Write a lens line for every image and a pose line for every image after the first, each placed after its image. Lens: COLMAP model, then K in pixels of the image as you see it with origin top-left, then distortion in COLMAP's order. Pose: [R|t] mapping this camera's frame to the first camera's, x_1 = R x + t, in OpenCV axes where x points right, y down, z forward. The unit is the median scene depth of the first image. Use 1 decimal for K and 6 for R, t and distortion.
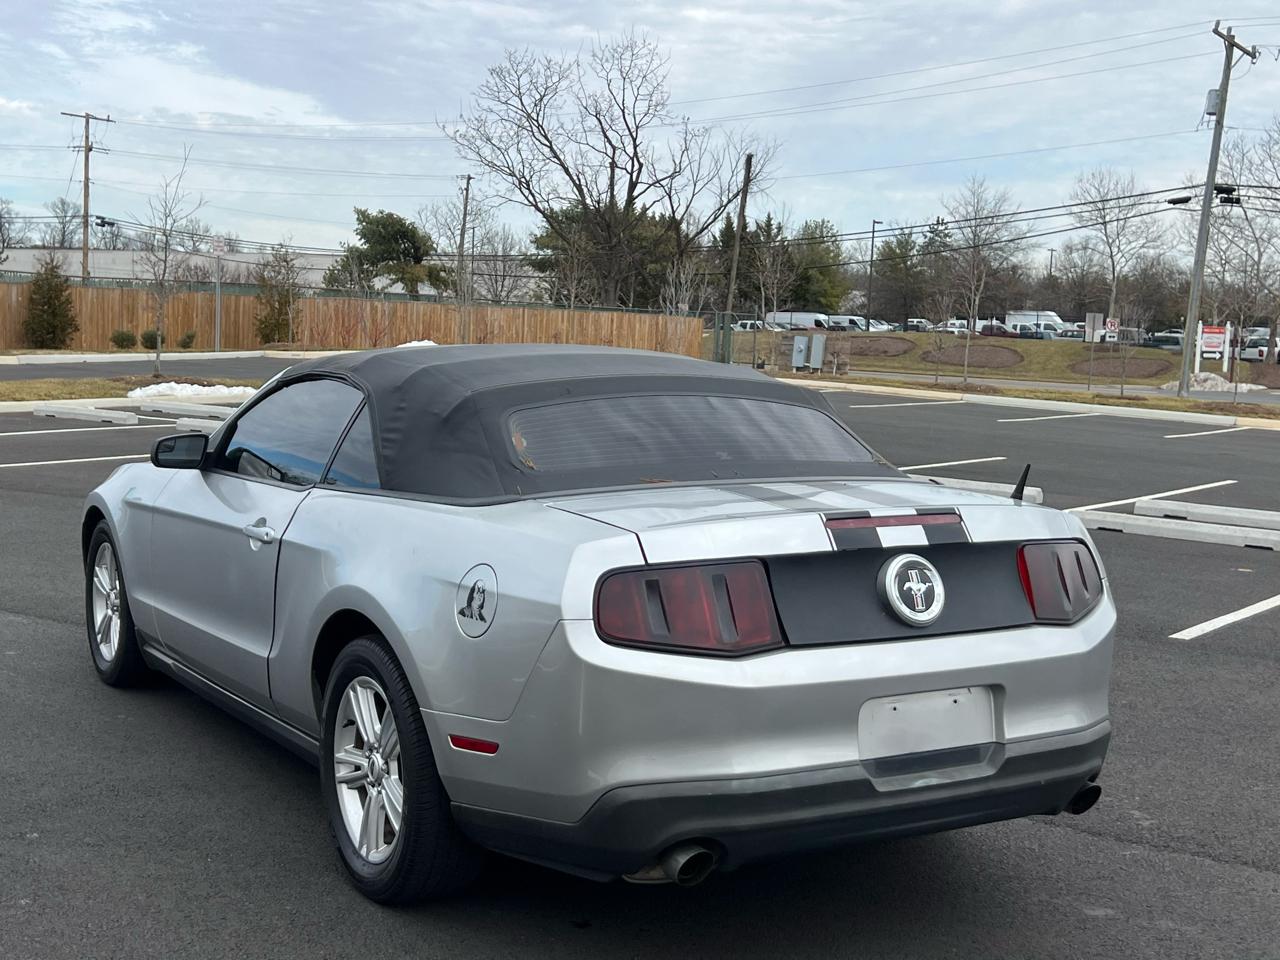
lens RADIAL K [[1620.4, 0, 640.0], [0, 1620.4, 480.0], [0, 0, 1]] dist [0.177181, -0.427328]
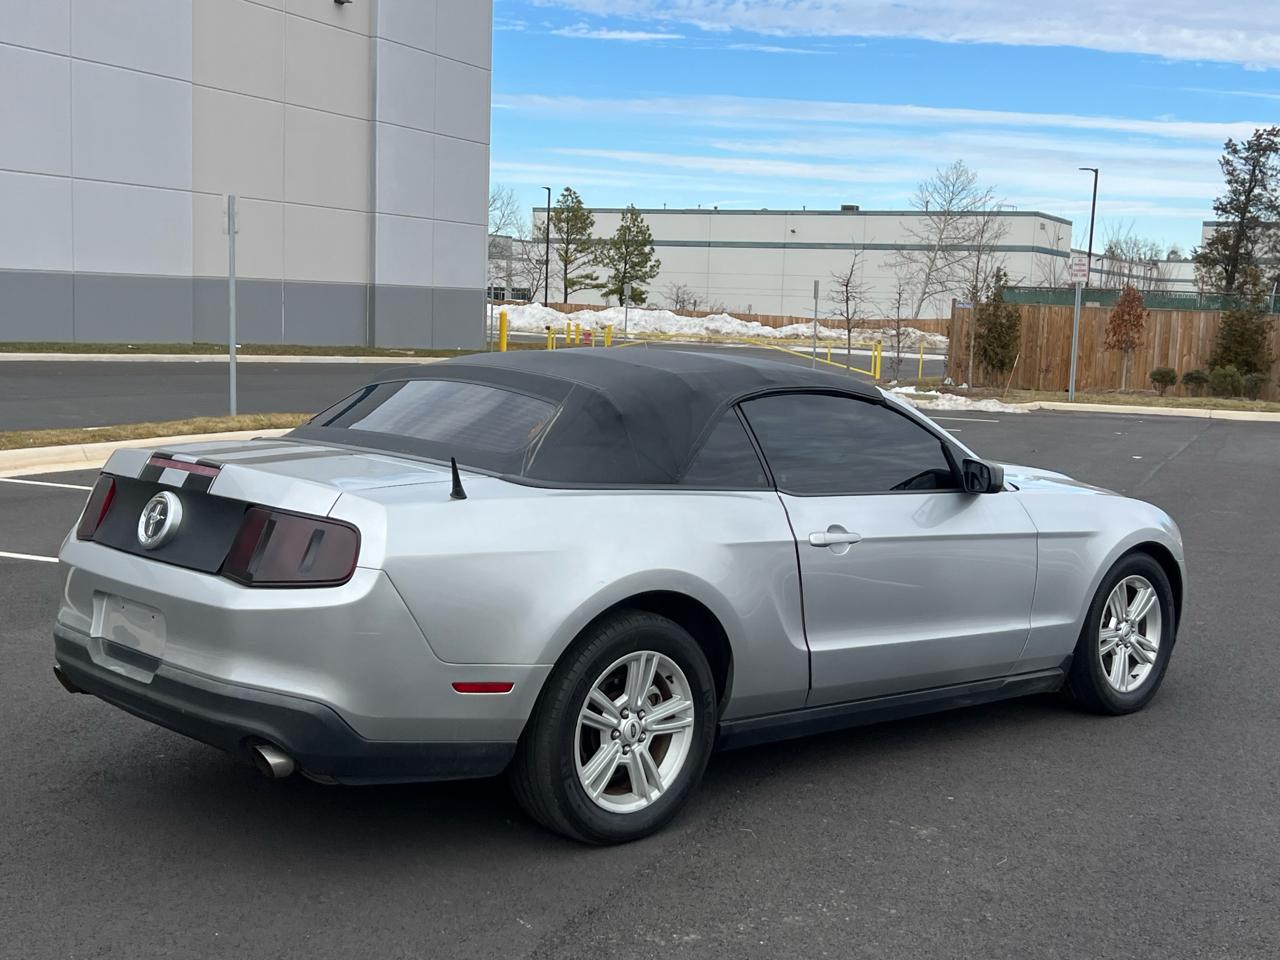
lens RADIAL K [[1620.4, 0, 640.0], [0, 1620.4, 480.0], [0, 0, 1]] dist [0.177181, -0.427328]
pose [[0.226275, 0.079276, -0.970832, 1.413542], [-0.130411, 0.990175, 0.050461, -0.069894], [0.965294, 0.115190, 0.234391, 1.036065]]
